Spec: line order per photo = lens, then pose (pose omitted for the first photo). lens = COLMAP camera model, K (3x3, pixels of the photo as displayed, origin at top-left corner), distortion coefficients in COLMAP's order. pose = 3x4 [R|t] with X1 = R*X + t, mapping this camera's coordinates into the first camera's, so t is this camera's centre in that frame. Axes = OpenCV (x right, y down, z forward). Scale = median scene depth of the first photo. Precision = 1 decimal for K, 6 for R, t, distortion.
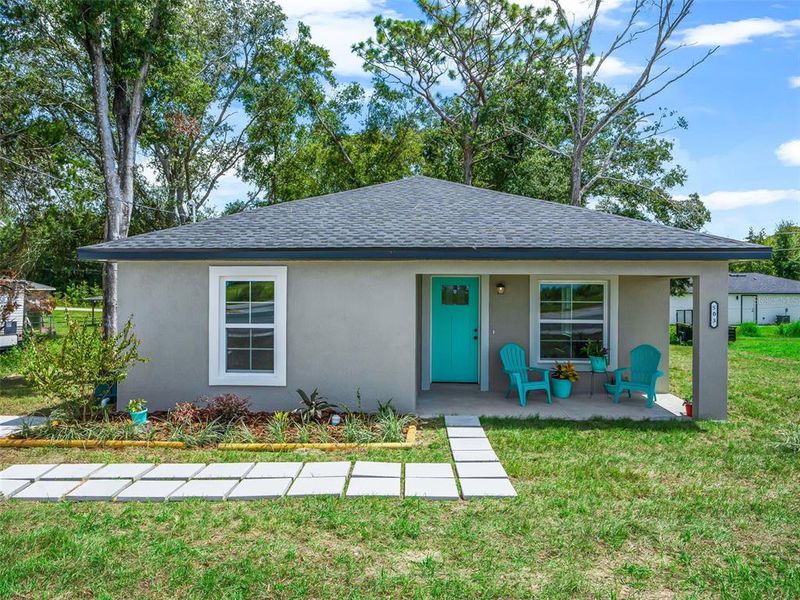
lens RADIAL K [[565.8, 0, 400.0], [0, 565.8, 300.0], [0, 0, 1]] dist [-0.002655, -0.001610]
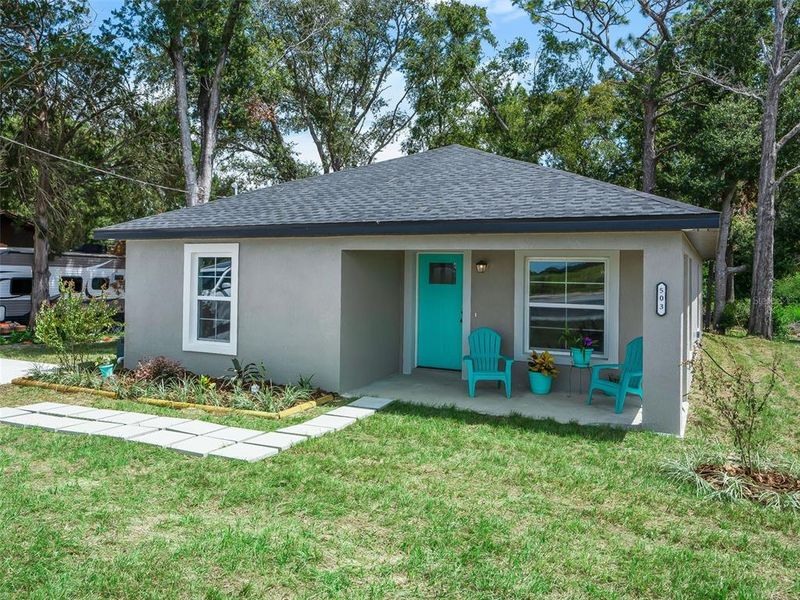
lens RADIAL K [[646.6, 0, 400.7], [0, 646.6, 288.1], [0, 0, 1]] dist [-0.124503, 0.230272]
pose [[0.911078, 0.020072, -0.411745, 0.473007], [-0.017569, 0.999797, 0.009863, 0.006134], [0.411859, -0.001752, 0.911246, 0.022356]]
